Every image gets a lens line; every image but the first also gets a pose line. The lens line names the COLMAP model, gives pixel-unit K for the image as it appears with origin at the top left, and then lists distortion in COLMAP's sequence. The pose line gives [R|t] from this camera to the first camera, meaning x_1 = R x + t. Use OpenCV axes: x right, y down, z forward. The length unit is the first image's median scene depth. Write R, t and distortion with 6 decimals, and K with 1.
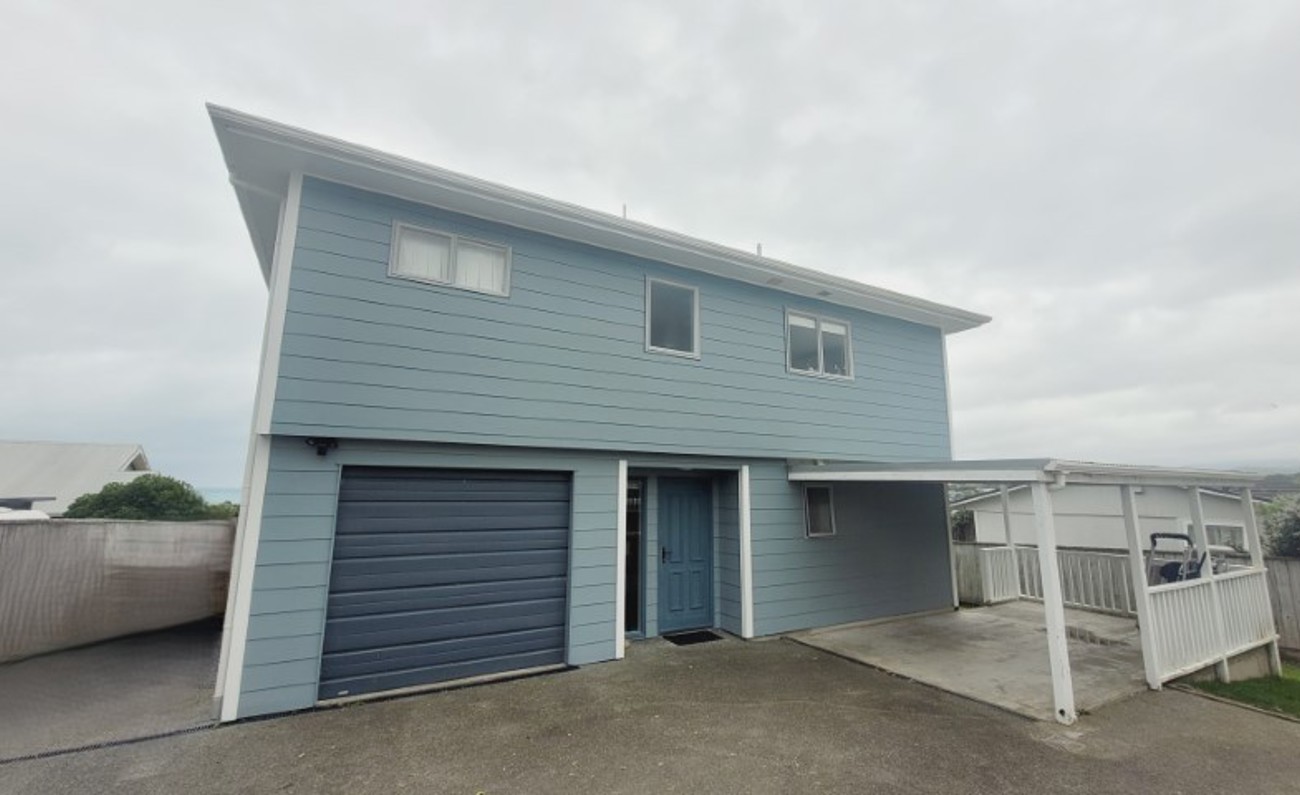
lens RADIAL K [[549.3, 0, 649.2], [0, 549.3, 395.3], [0, 0, 1]] dist [0.003538, -0.000903]
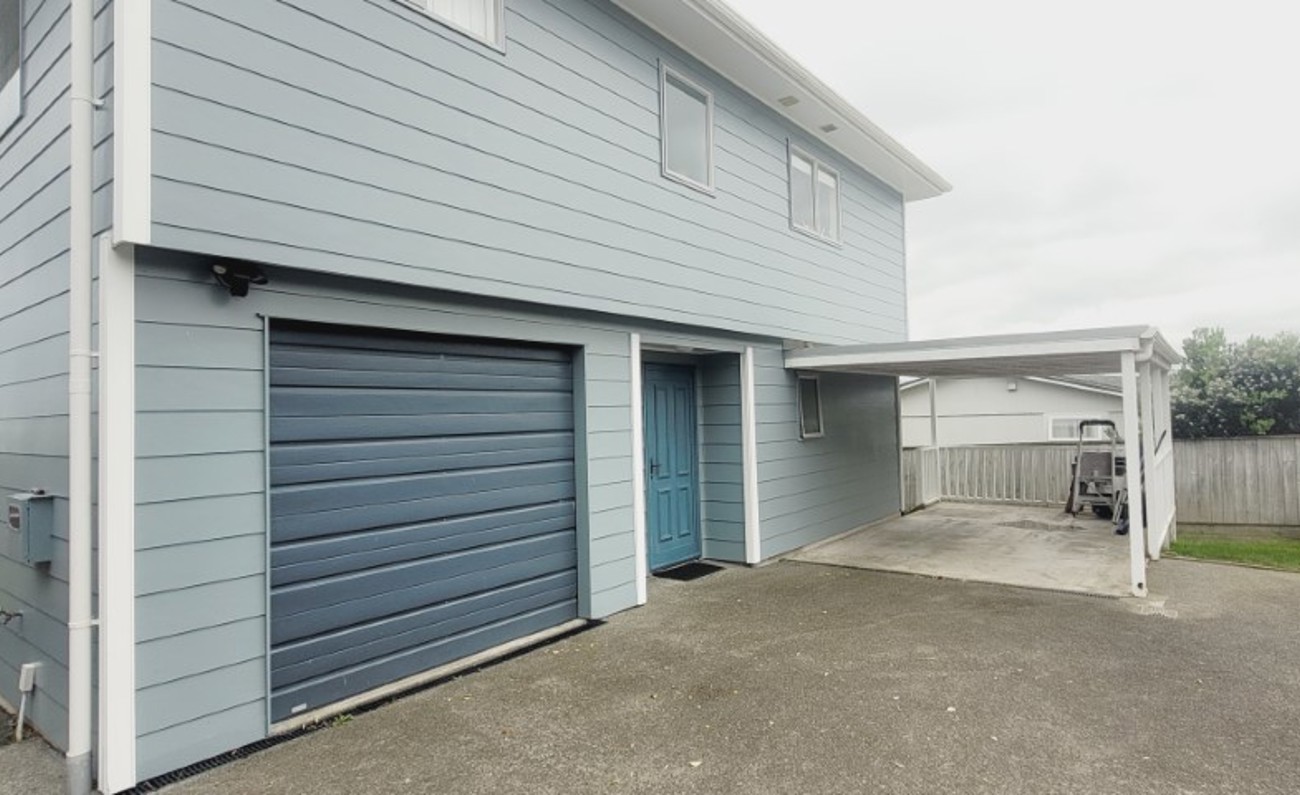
lens RADIAL K [[717.4, 0, 649.9], [0, 717.4, 394.1], [0, 0, 1]] dist [0.001760, 0.005956]
pose [[0.923657, -0.021153, 0.382637, -0.415879], [-0.030971, 0.991089, 0.129553, 0.084503], [-0.381967, -0.131513, 0.914771, 0.172577]]
